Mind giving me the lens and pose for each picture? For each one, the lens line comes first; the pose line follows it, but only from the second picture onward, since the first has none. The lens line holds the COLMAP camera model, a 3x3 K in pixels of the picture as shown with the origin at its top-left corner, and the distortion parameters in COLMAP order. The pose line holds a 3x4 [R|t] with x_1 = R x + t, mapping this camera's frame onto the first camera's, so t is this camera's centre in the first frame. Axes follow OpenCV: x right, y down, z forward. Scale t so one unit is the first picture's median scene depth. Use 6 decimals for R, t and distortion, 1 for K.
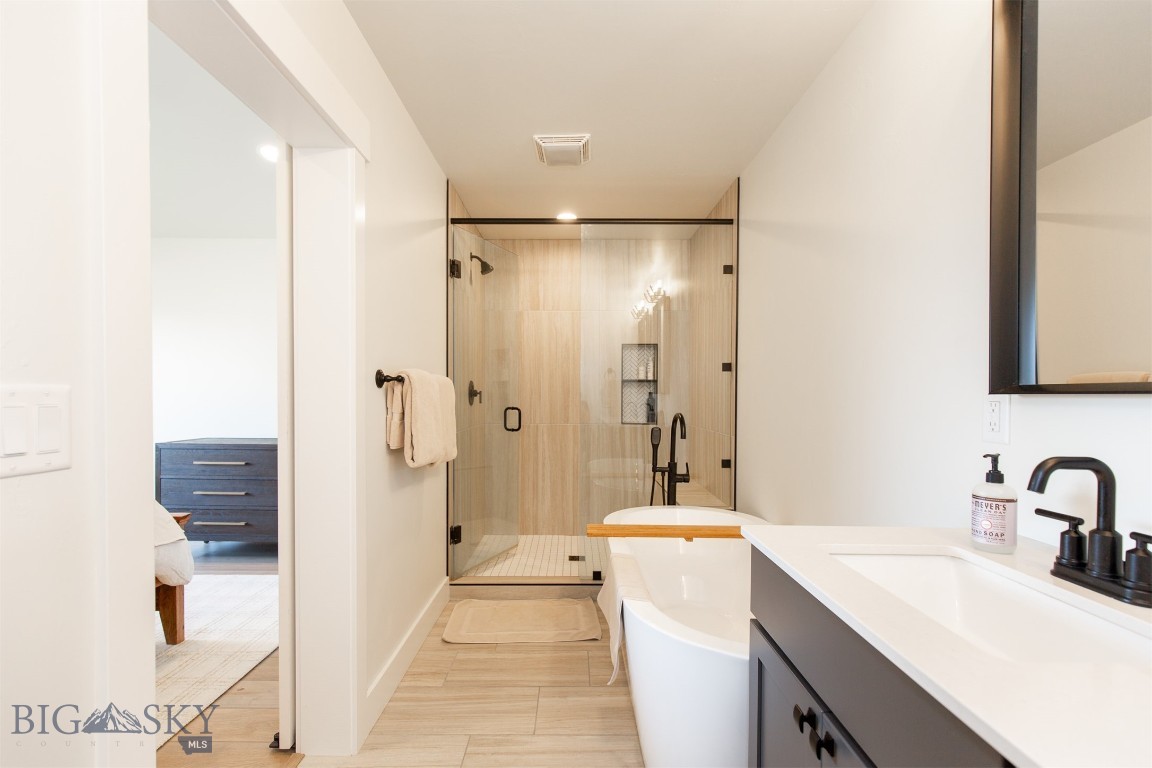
lens RADIAL K [[514.0, 0, 570.5], [0, 514.0, 400.6], [0, 0, 1]] dist [0.000678, 0.000003]
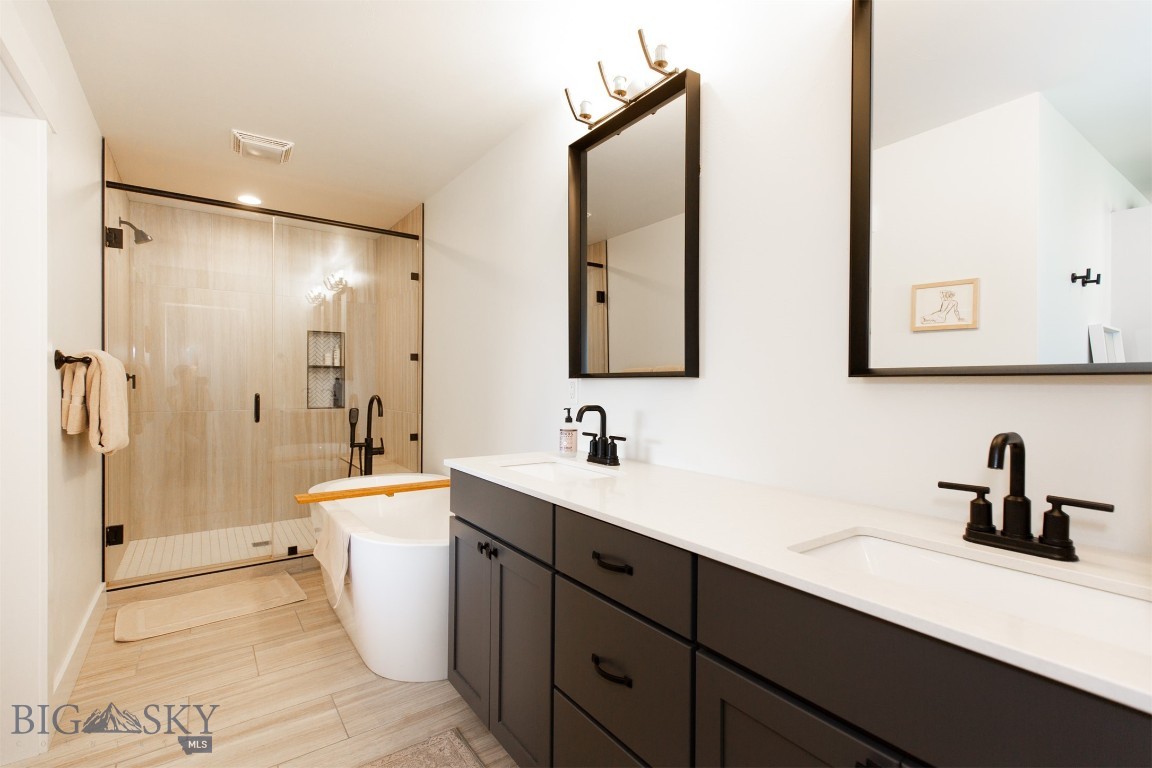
lens RADIAL K [[518.1, 0, 584.9], [0, 518.1, 384.8], [0, 0, 1]] dist [0.004448, 0.000026]
pose [[0.796712, -0.001056, 0.604358, -0.120288], [0.005152, 0.999974, -0.005044, 0.008715], [-0.604337, 0.007132, 0.796697, -0.226813]]
